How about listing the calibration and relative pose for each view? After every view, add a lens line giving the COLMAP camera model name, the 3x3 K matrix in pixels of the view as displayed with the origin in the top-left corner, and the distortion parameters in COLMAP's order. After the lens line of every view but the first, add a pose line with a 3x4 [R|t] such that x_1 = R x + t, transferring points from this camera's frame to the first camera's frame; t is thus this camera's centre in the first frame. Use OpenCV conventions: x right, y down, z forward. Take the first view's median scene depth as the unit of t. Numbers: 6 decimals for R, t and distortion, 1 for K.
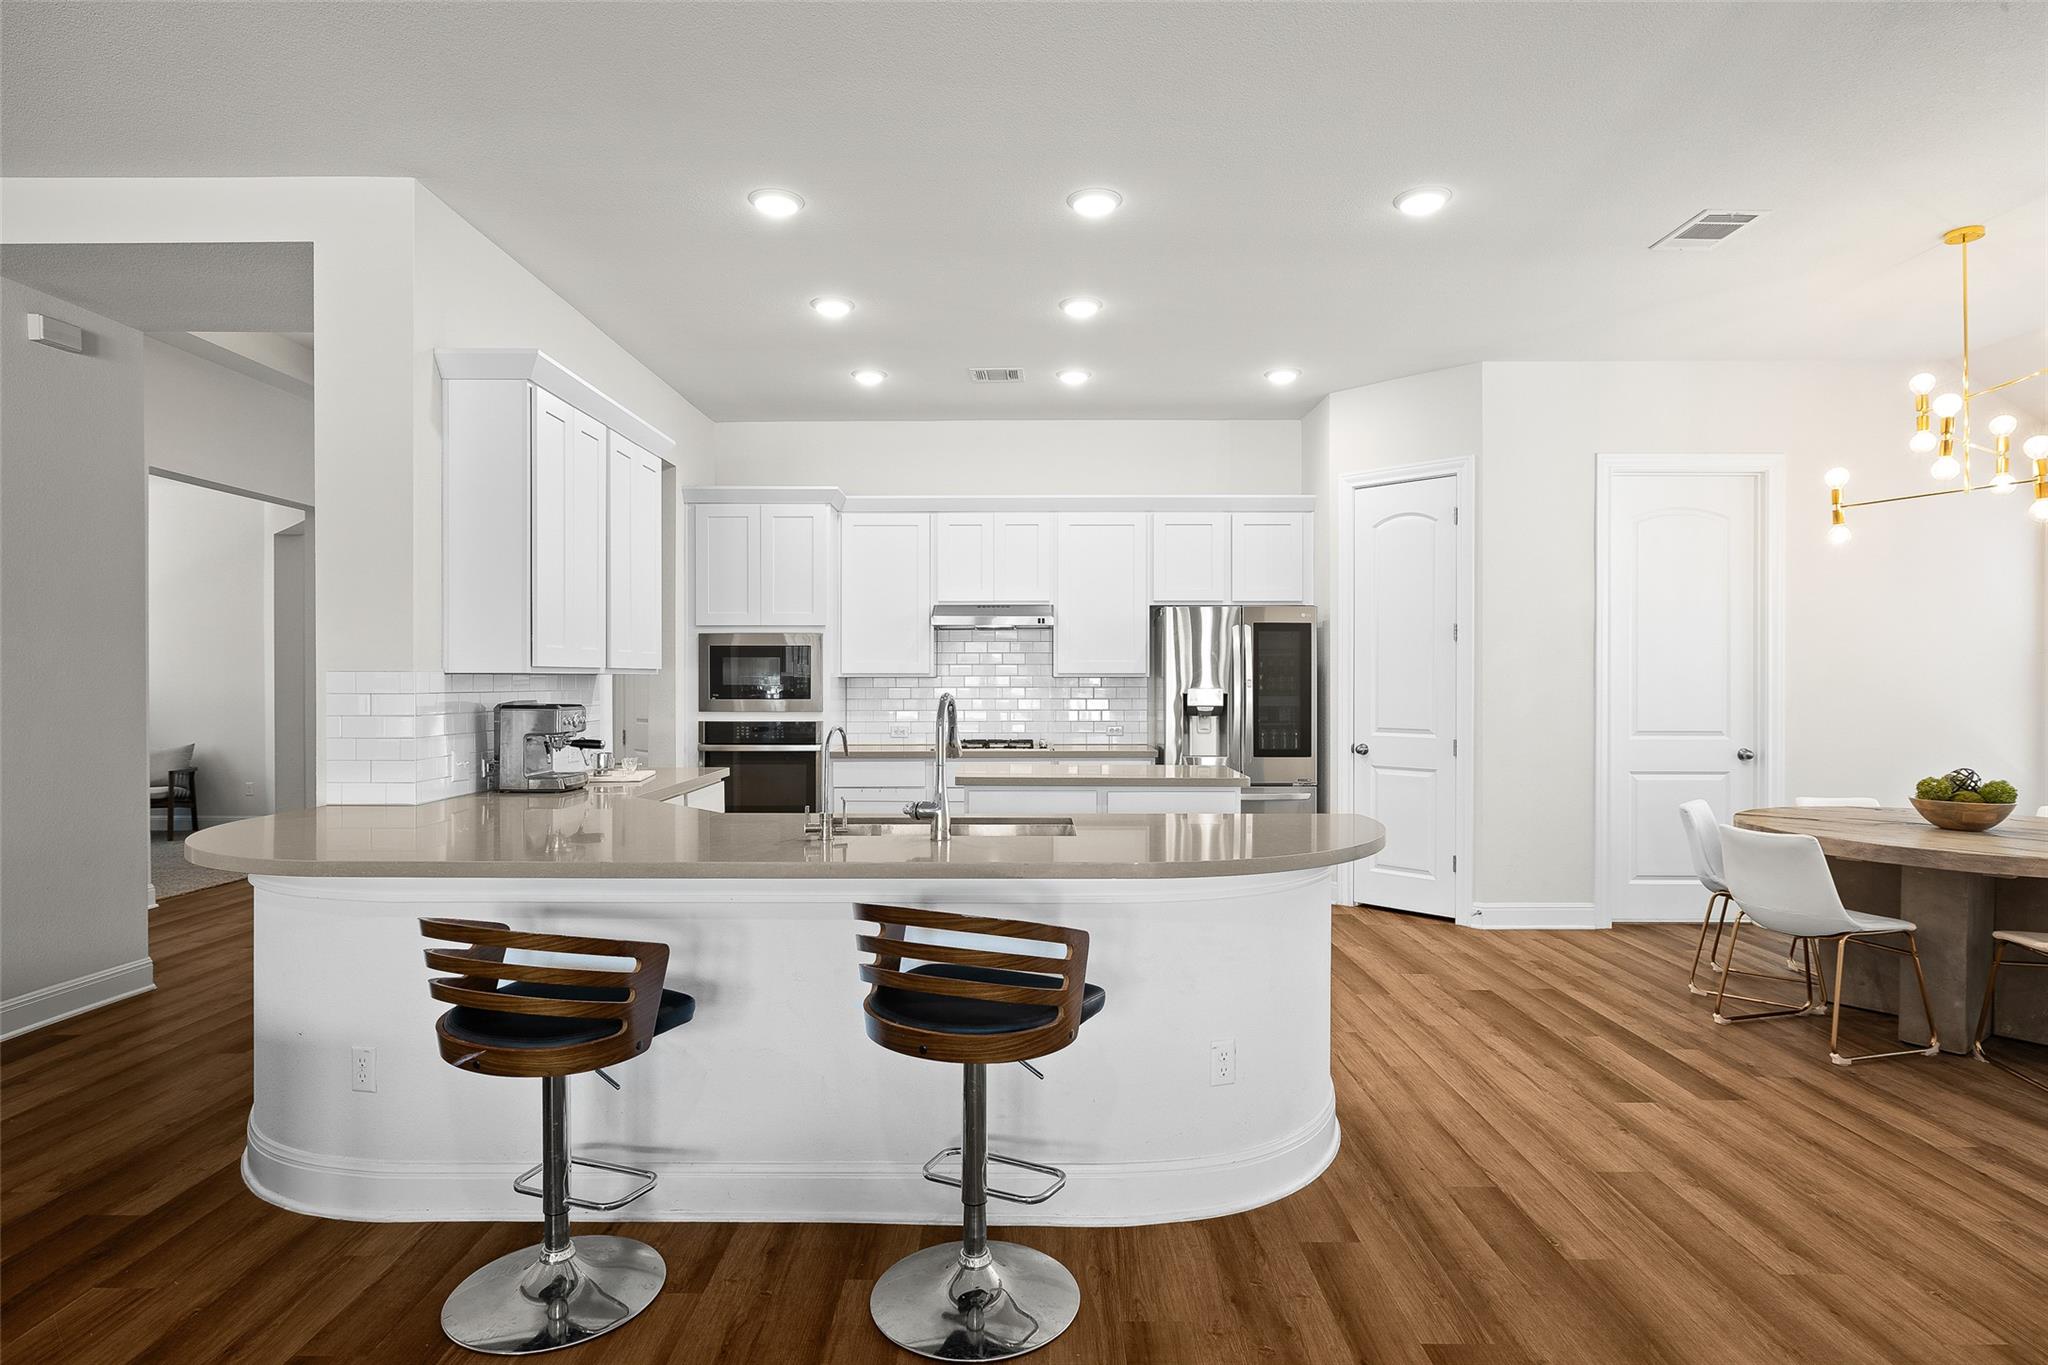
lens RADIAL K [[1095.1, 0, 1015.5], [0, 1095.1, 683.1], [0, 0, 1]] dist [-0.000677, -0.003432]
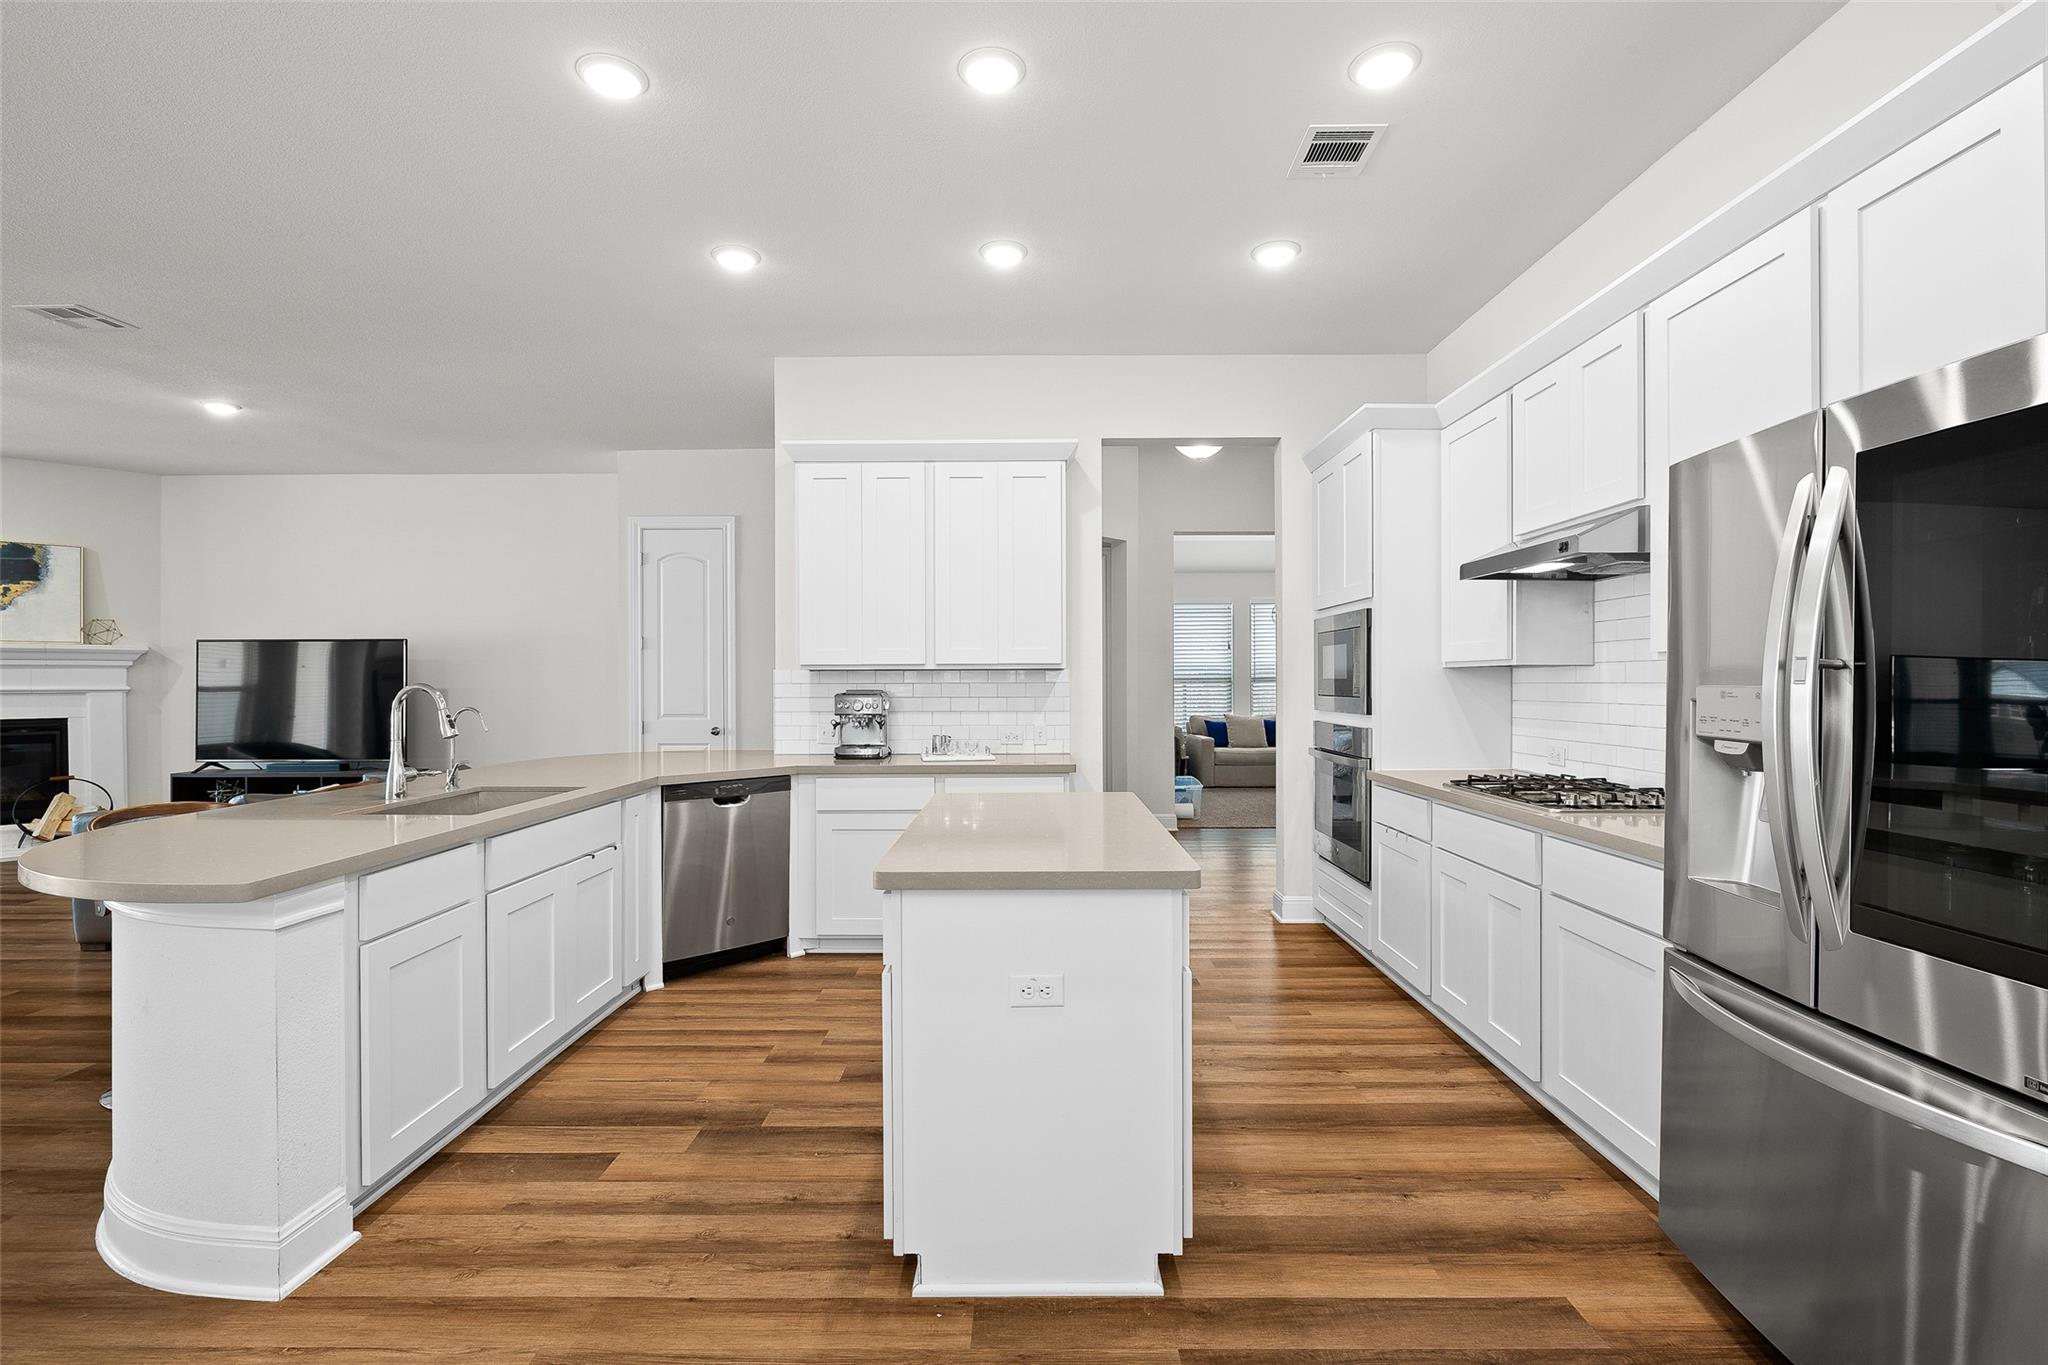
lens RADIAL K [[942.2, 0, 1054.7], [0, 942.2, 681.3], [0, 0, 1]] dist [-0.008840, 0.001234]
pose [[-0.001884, -0.000239, -0.999998, 0.495084], [-0.000260, 1.000000, -0.000239, 0.003656], [0.999998, 0.000260, -0.001884, 0.861156]]
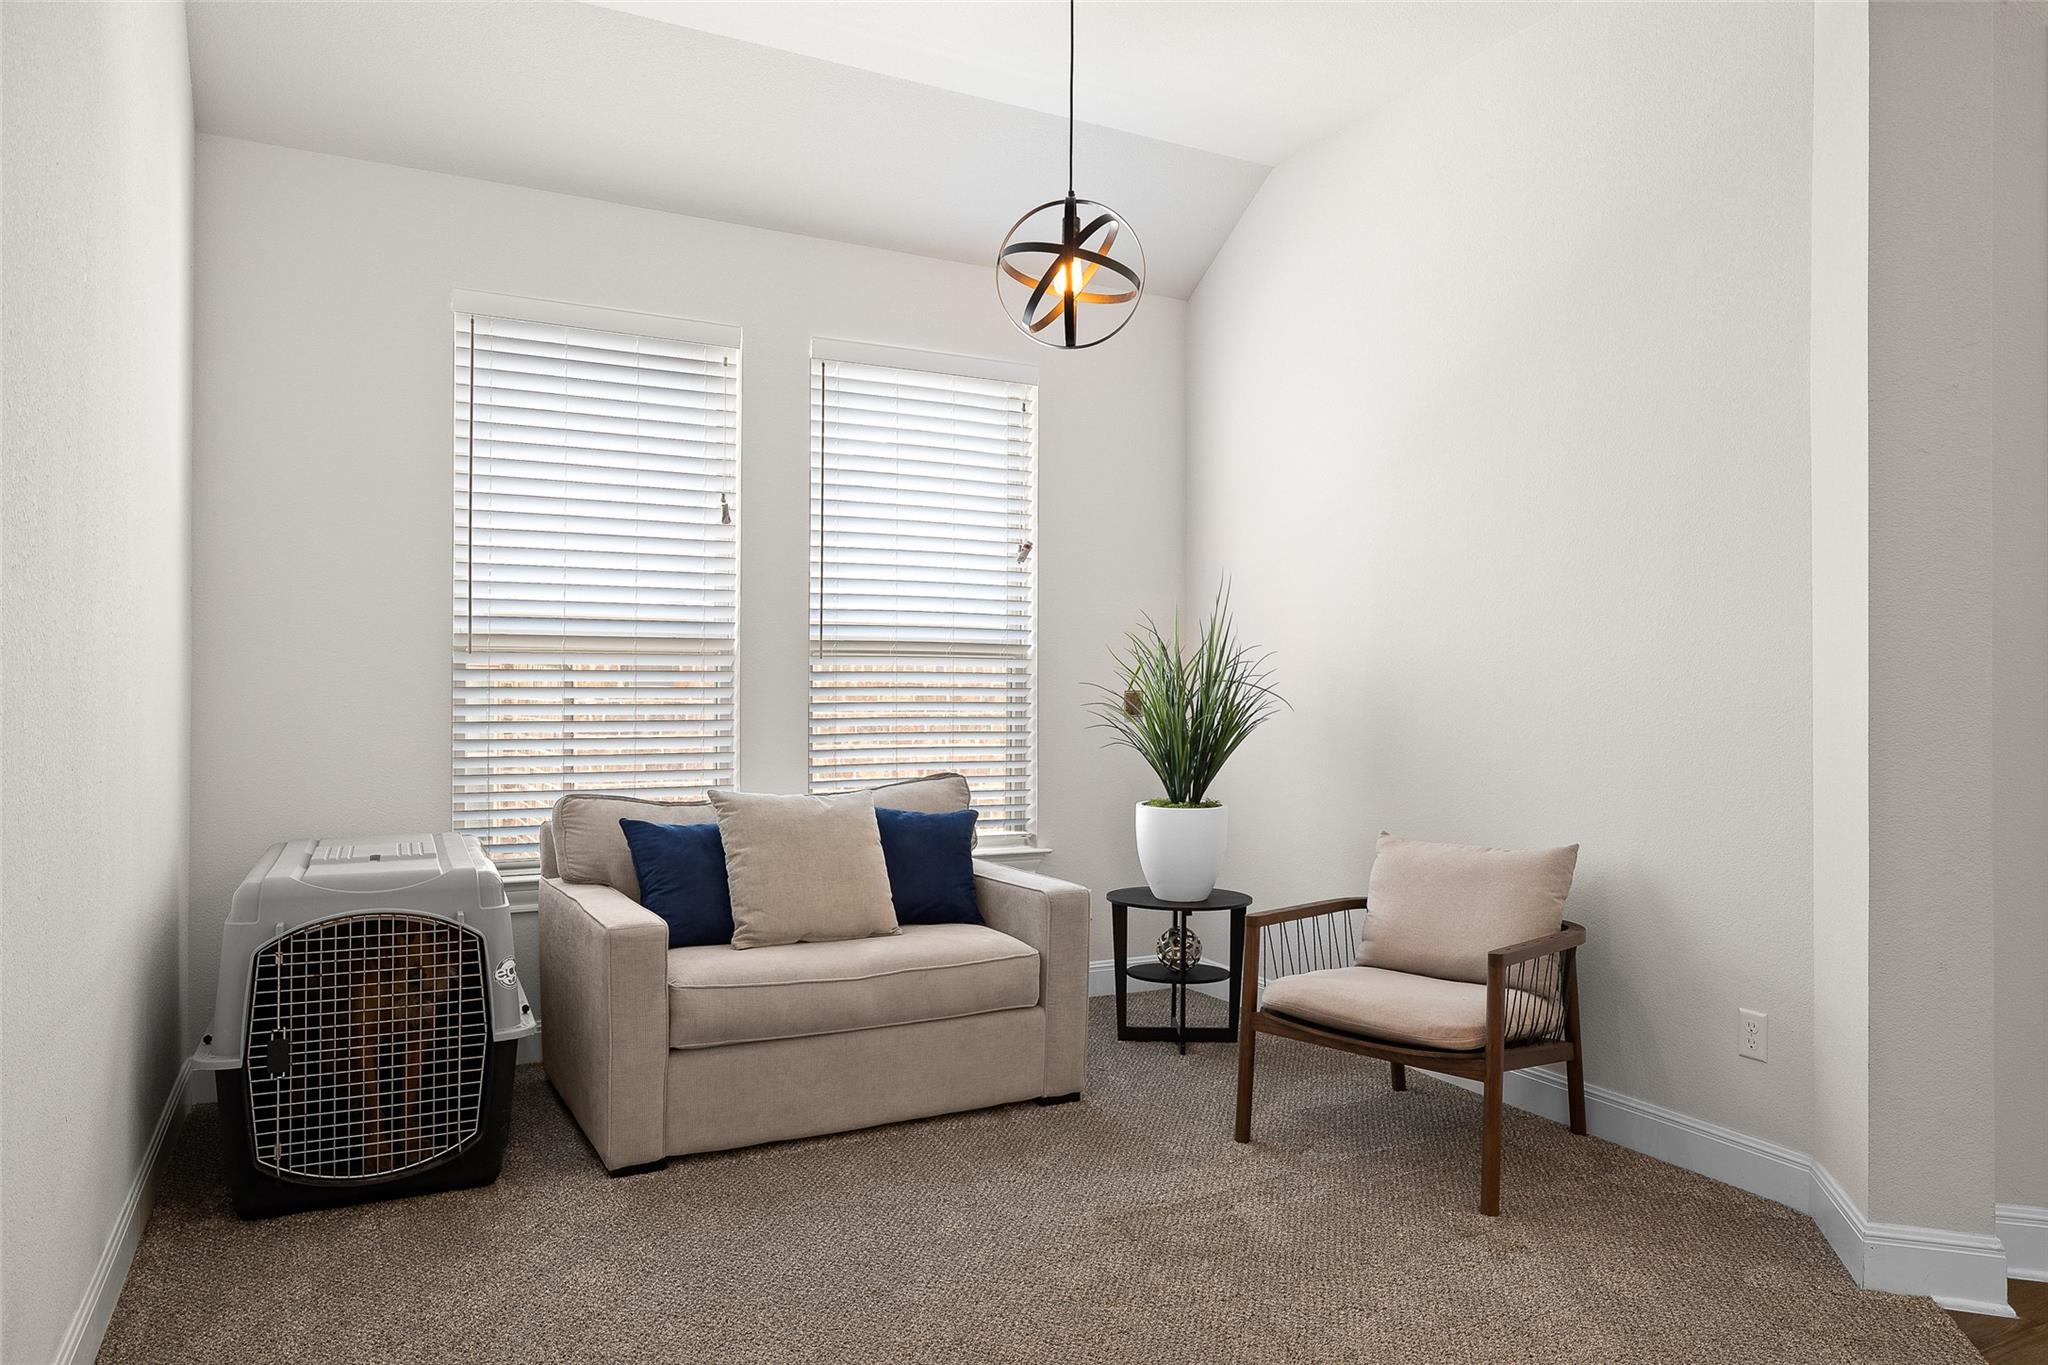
lens RADIAL K [[1321.1, 0, 1035.1], [0, 1321.1, 679.1], [0, 0, 1]] dist [-0.003013, 0.005405]
pose [[0.443478, -0.002419, -0.896282, -0.747181], [-0.010333, 0.999916, -0.007812, 0.020295], [0.896226, 0.012726, 0.443416, 1.054791]]
